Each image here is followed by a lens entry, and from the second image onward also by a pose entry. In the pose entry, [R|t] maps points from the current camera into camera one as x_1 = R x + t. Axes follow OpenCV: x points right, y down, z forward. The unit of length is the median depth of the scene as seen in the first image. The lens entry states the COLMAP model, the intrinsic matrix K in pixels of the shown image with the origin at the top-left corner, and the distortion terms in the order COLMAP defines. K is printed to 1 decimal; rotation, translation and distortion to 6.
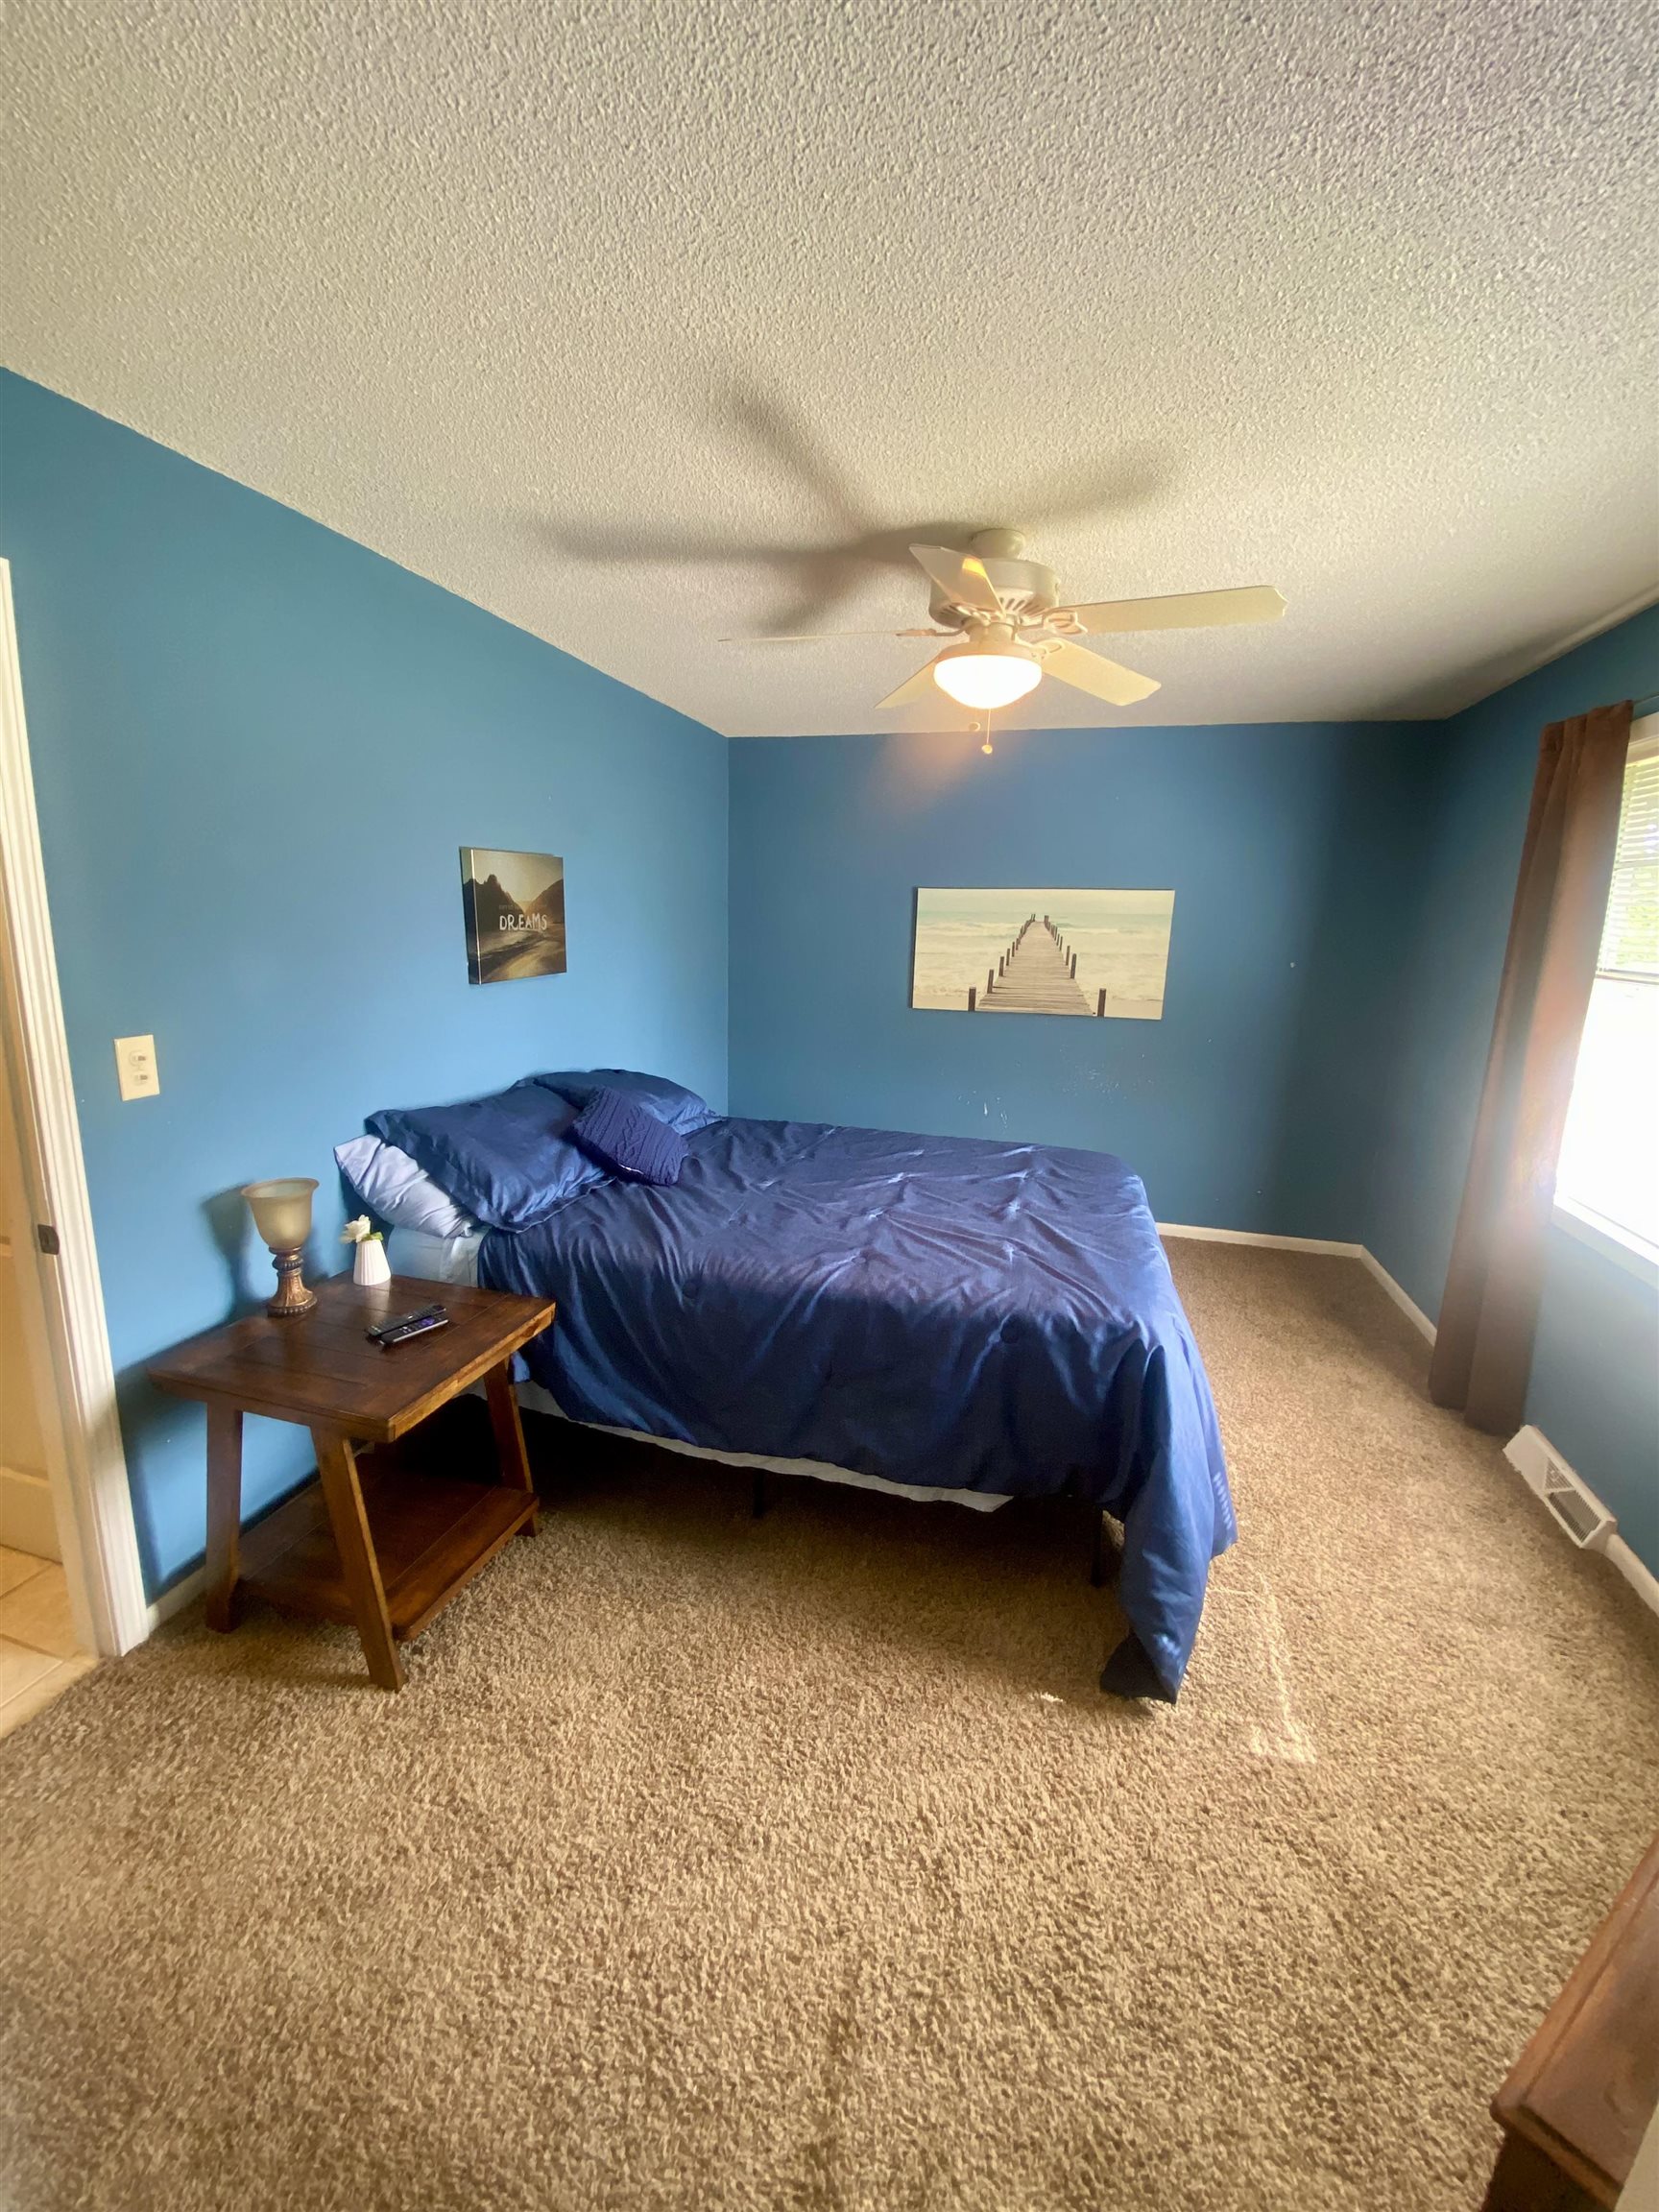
lens RADIAL K [[903.4, 0, 835.3], [0, 903.4, 1105.8], [0, 0, 1]] dist [0.040902, -0.003561]
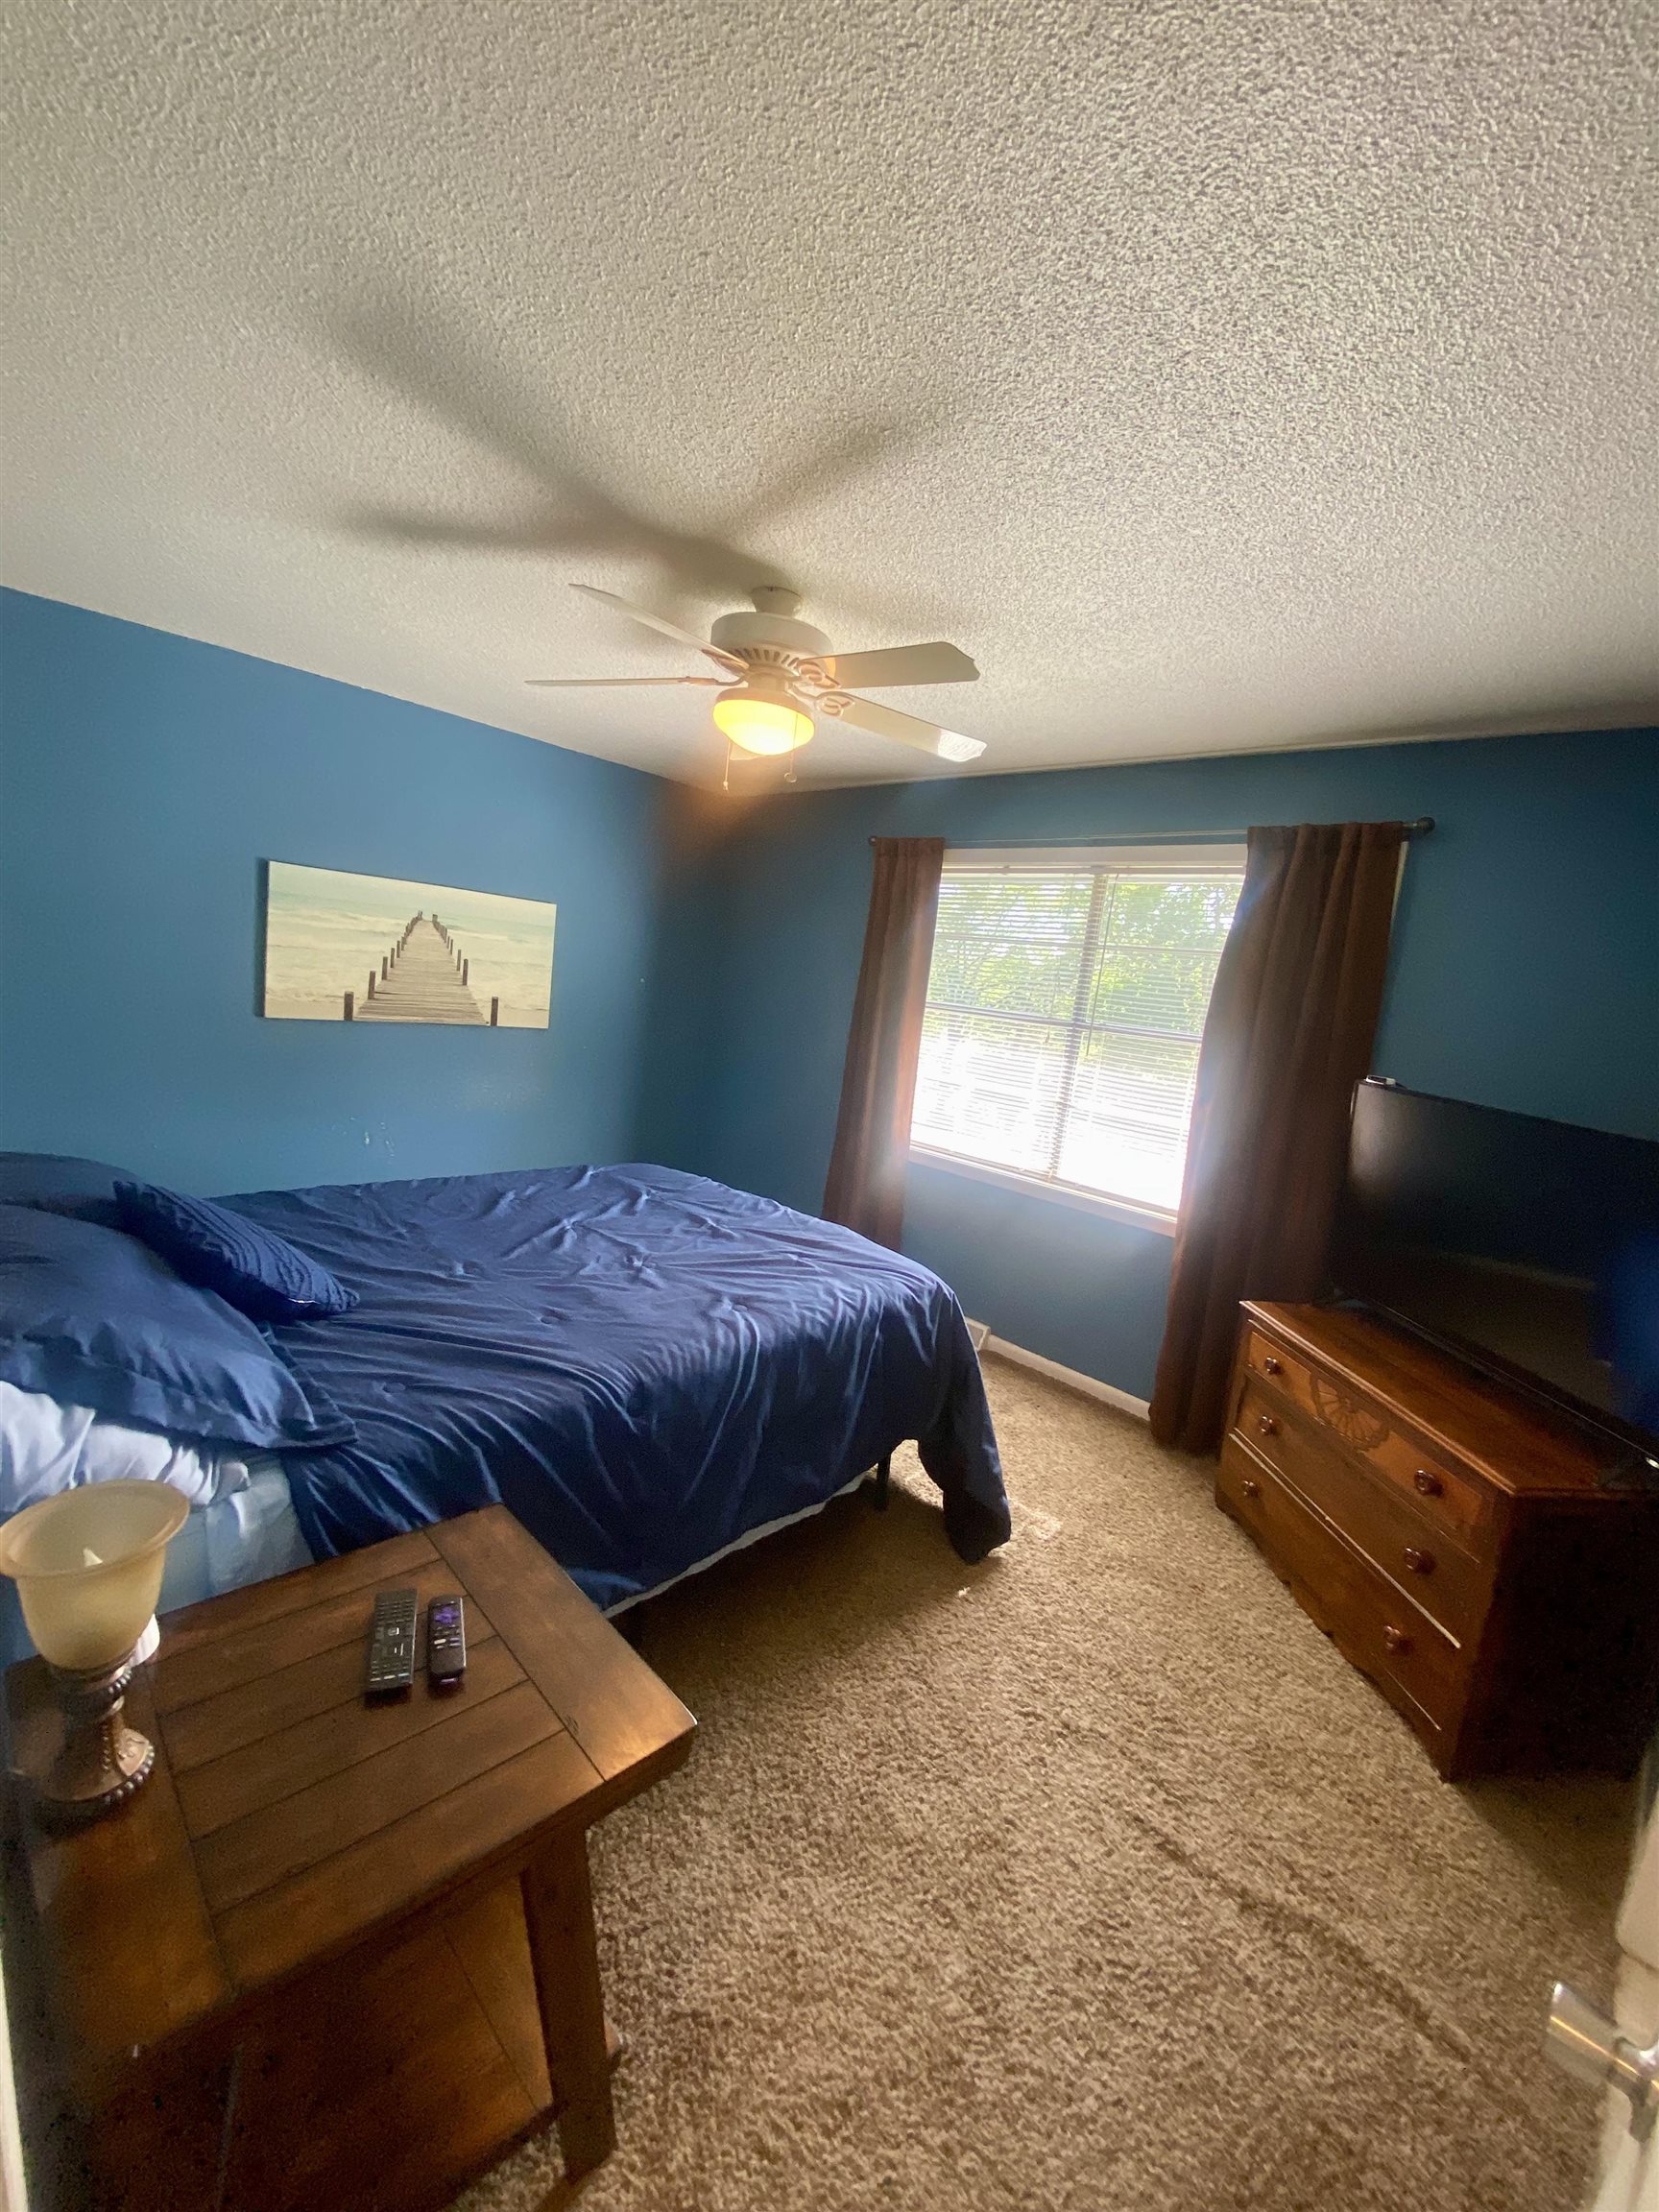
lens RADIAL K [[903.4, 0, 846.9], [0, 903.4, 1107.2], [0, 0, 1]] dist [0.040902, -0.003561]
pose [[0.497893, -0.106032, 0.860732, -0.675460], [0.087519, 0.993574, 0.071771, -0.093491], [-0.862811, 0.039596, 0.503973, 0.383788]]
